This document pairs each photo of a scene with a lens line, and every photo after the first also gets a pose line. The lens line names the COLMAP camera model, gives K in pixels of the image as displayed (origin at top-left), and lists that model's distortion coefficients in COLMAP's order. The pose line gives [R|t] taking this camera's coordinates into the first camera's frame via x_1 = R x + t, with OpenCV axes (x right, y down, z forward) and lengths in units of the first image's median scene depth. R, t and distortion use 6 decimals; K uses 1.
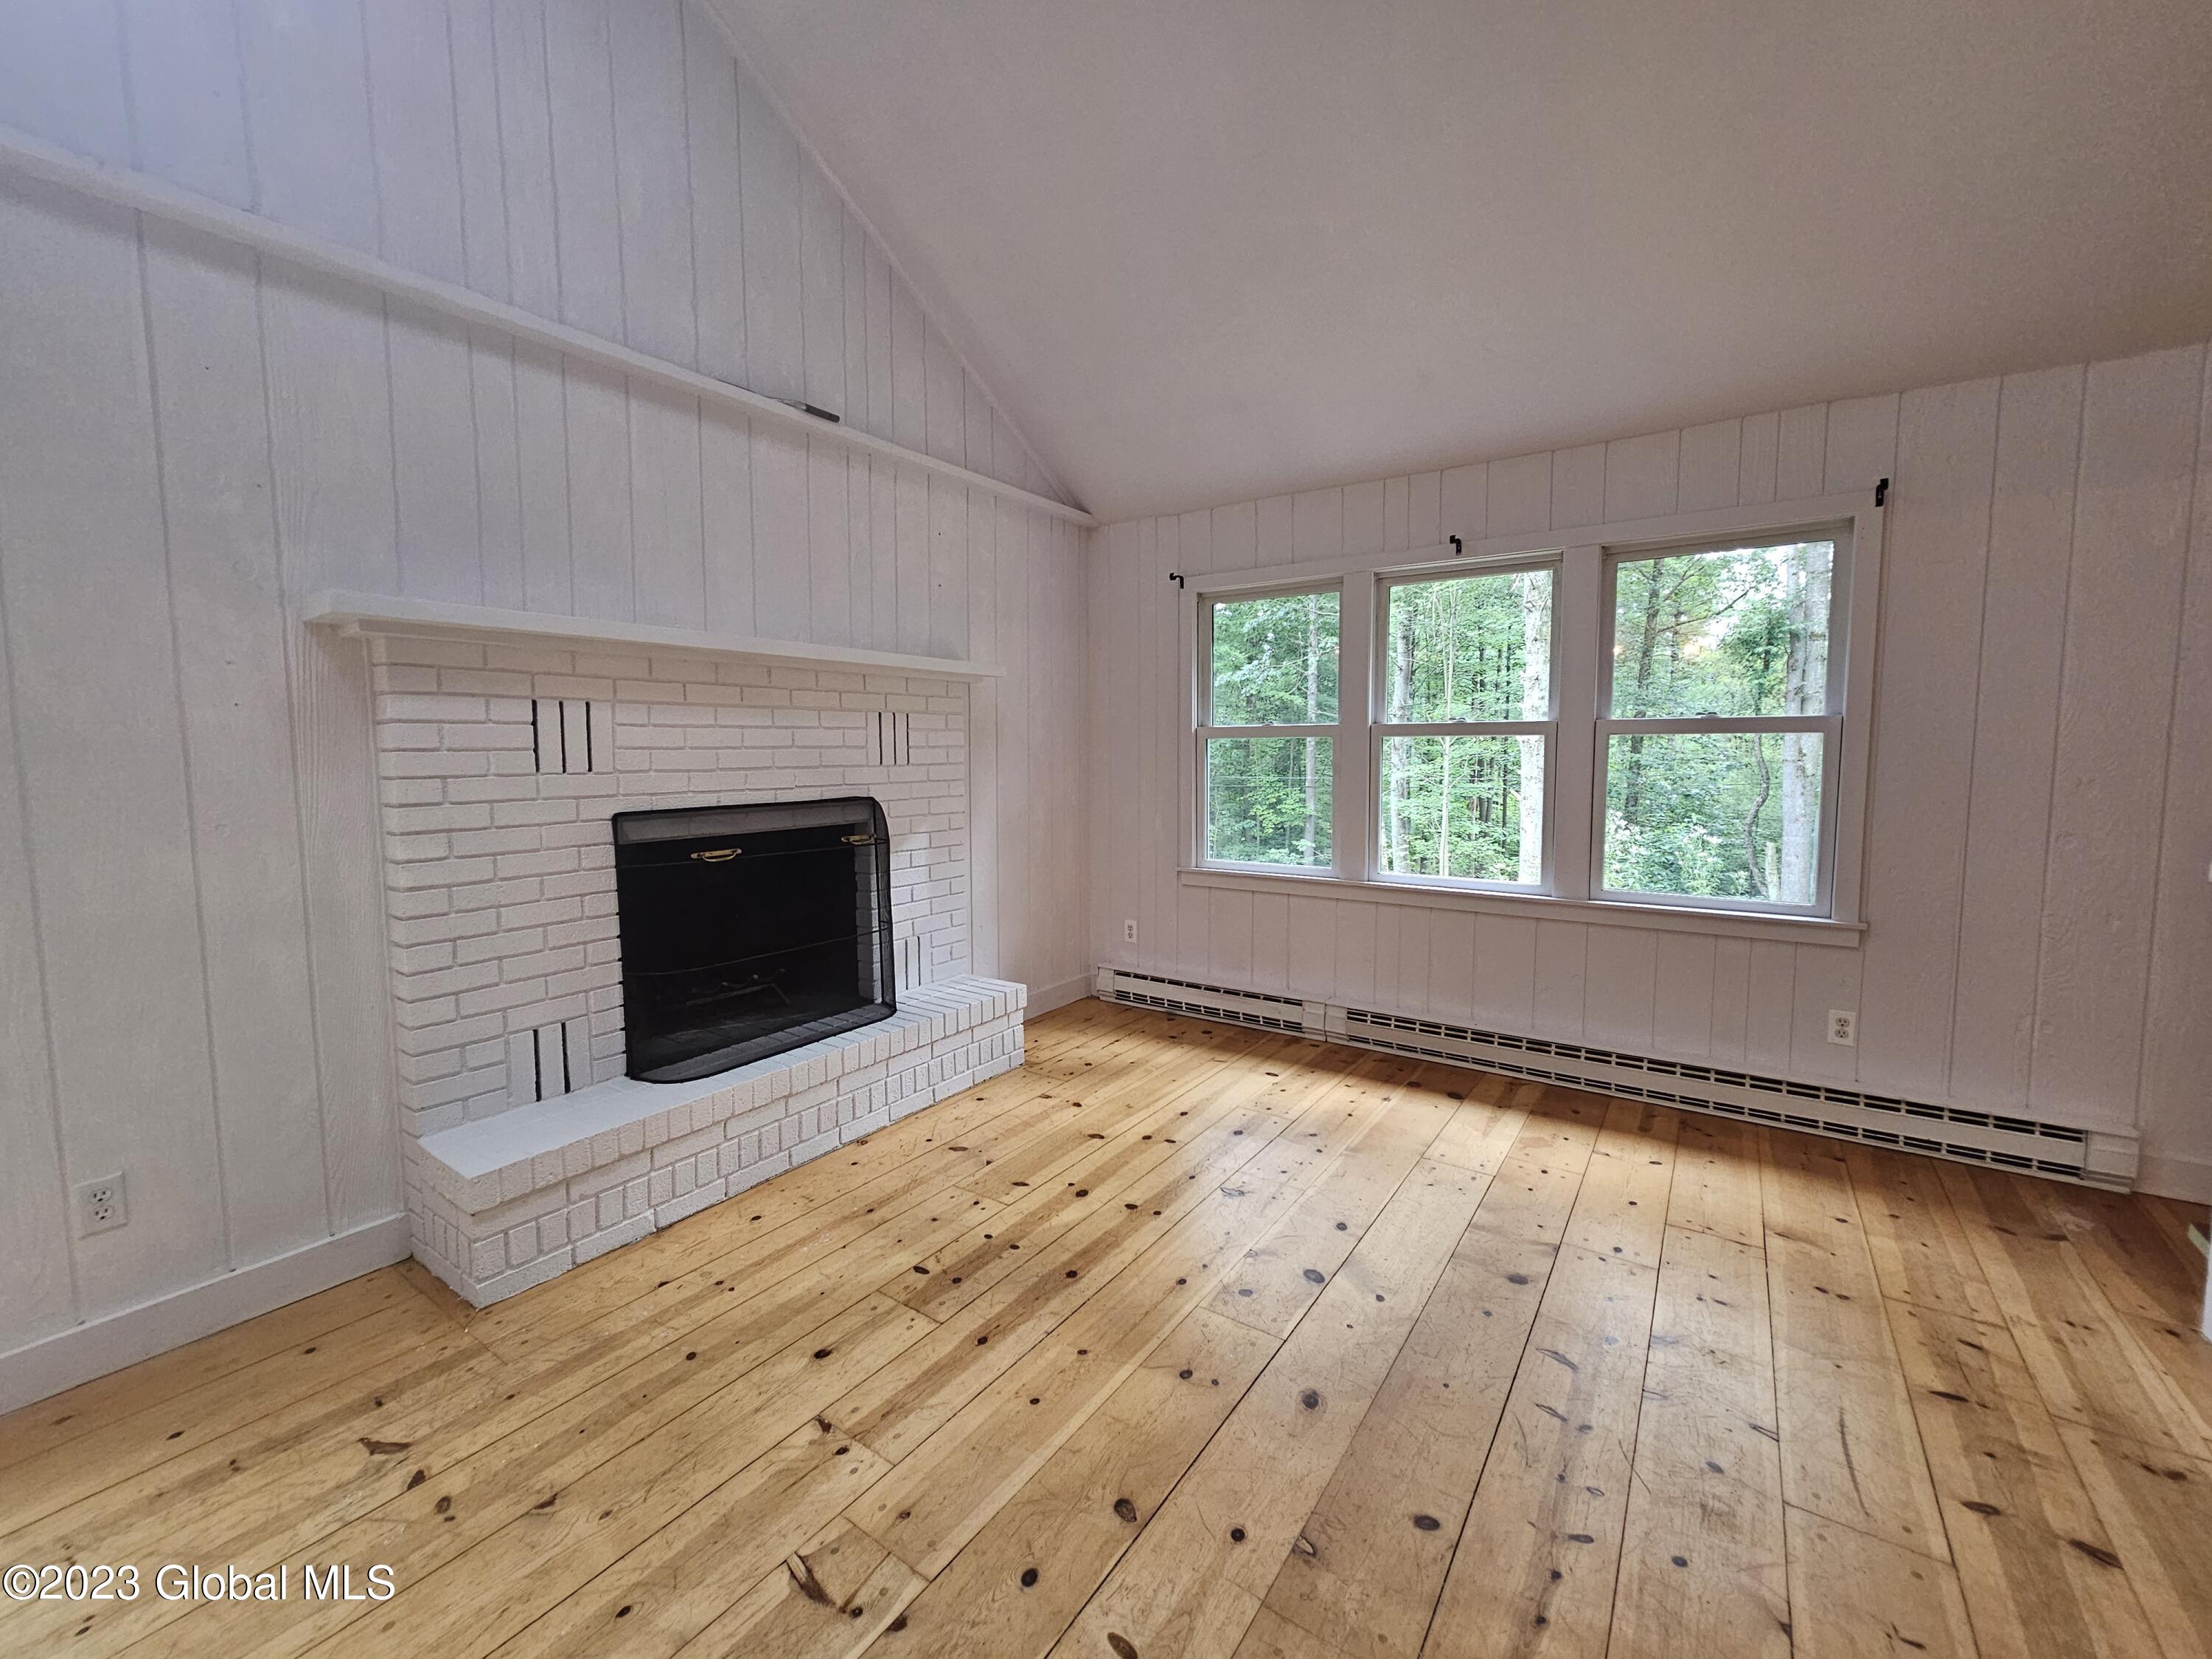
lens RADIAL K [[902.2, 0, 1113.4], [0, 902.2, 819.2], [0, 0, 1]] dist [-0.001565, 0.000975]
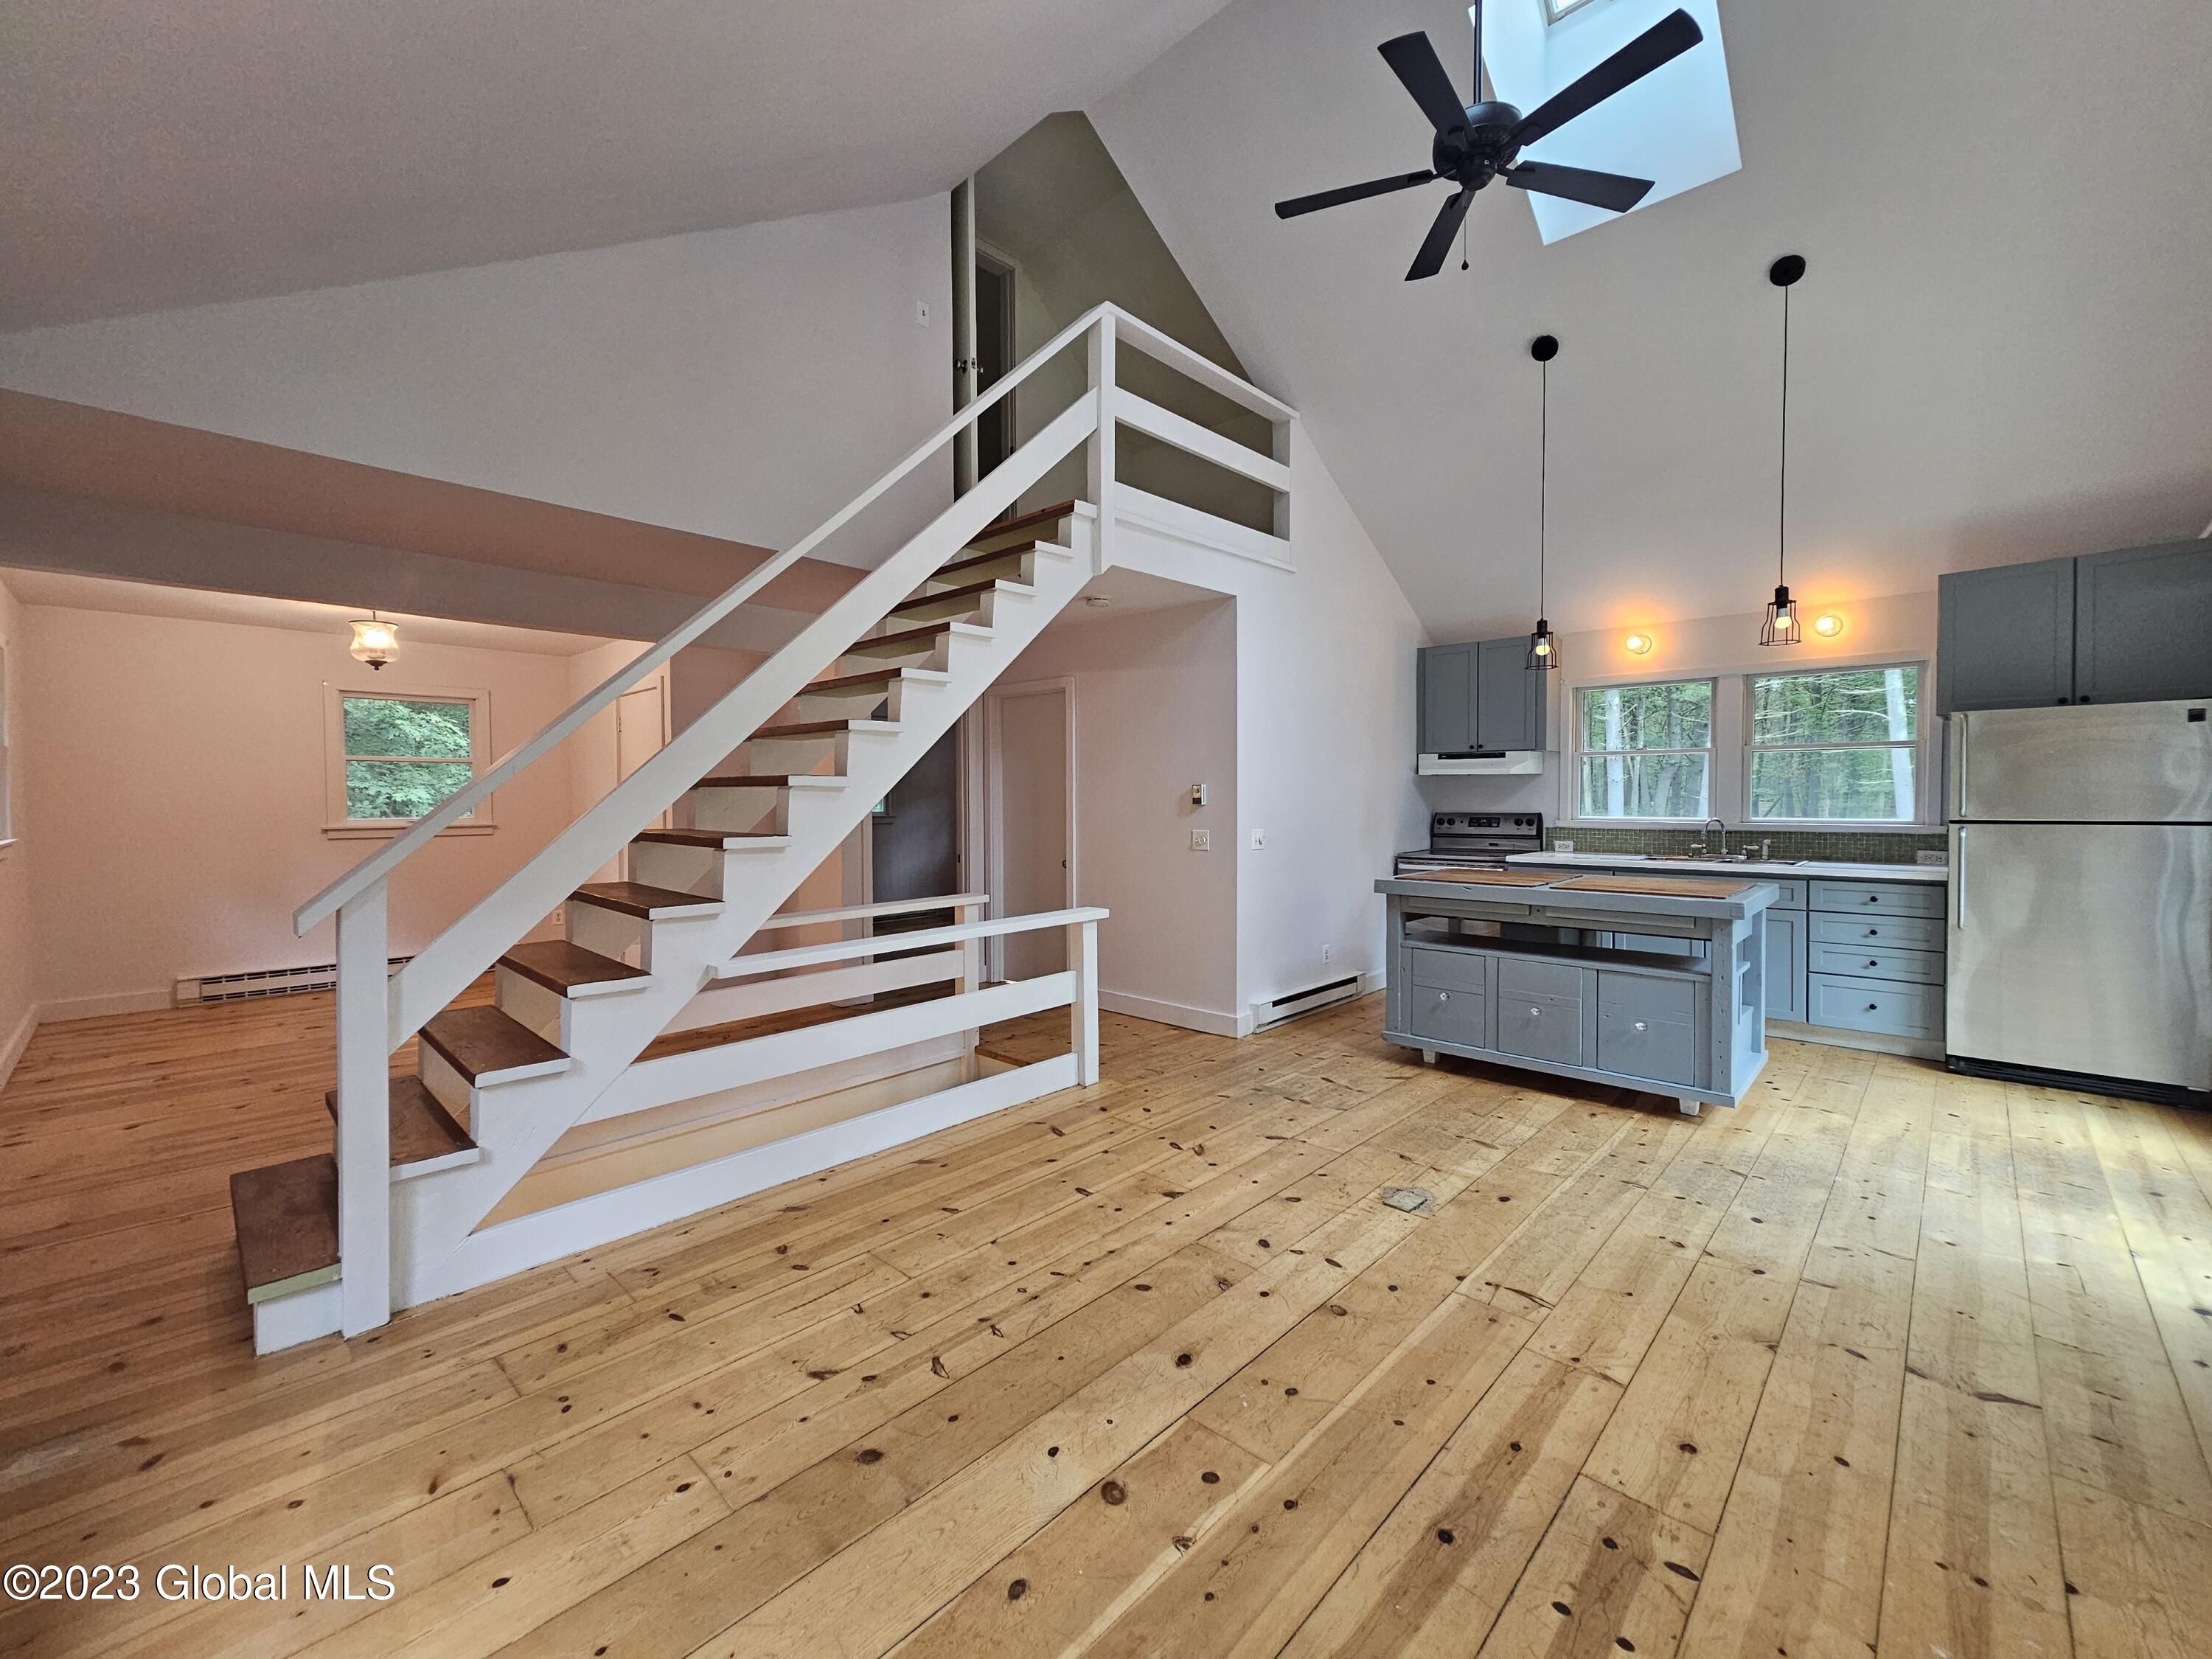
lens RADIAL K [[902.2, 0, 1113.2], [0, 902.2, 818.8], [0, 0, 1]] dist [-0.001565, 0.000975]
pose [[-0.987737, 0.003525, 0.156087, 0.087760], [0.020073, 0.994315, 0.104567, -0.122872], [-0.154831, 0.106418, -0.982193, 1.466512]]
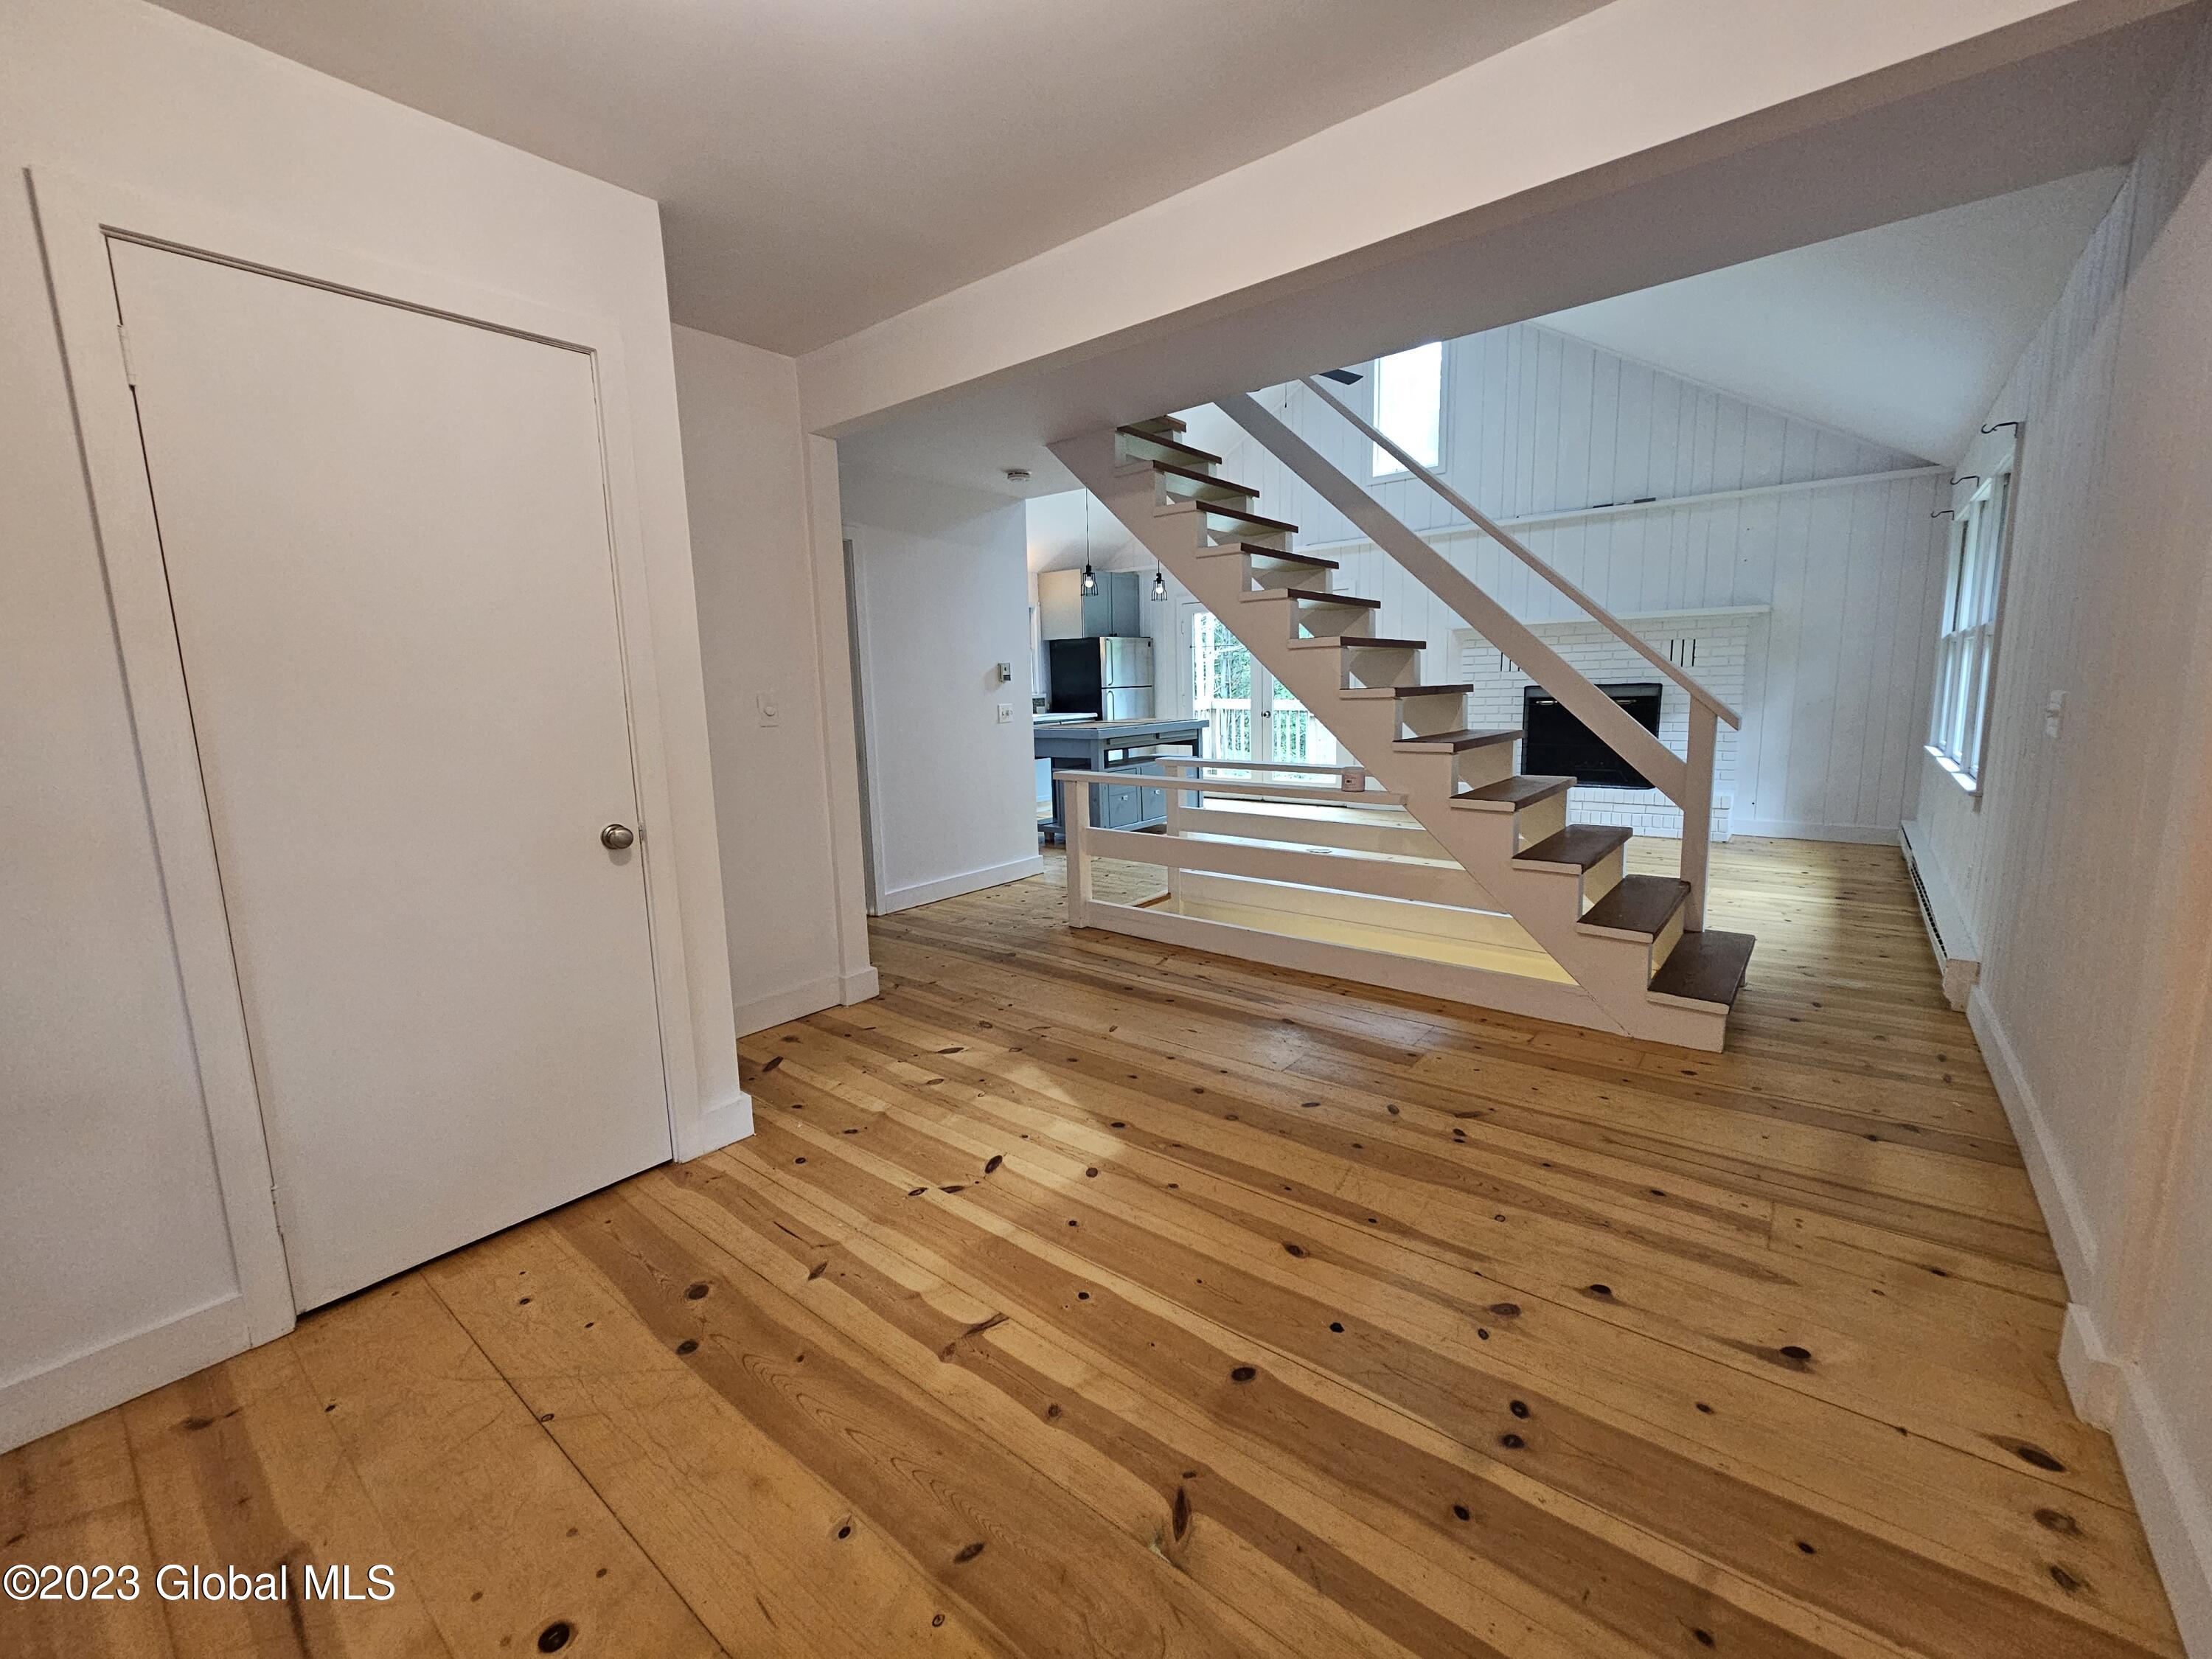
lens RADIAL K [[902.2, 0, 1110.2], [0, 902.2, 820.4], [0, 0, 1]] dist [-0.001565, 0.000975]
pose [[-0.074729, 0.156510, -0.984845, 2.412278], [-0.053648, 0.985546, 0.160692, 0.024579], [0.995760, 0.064844, -0.065252, -0.082695]]
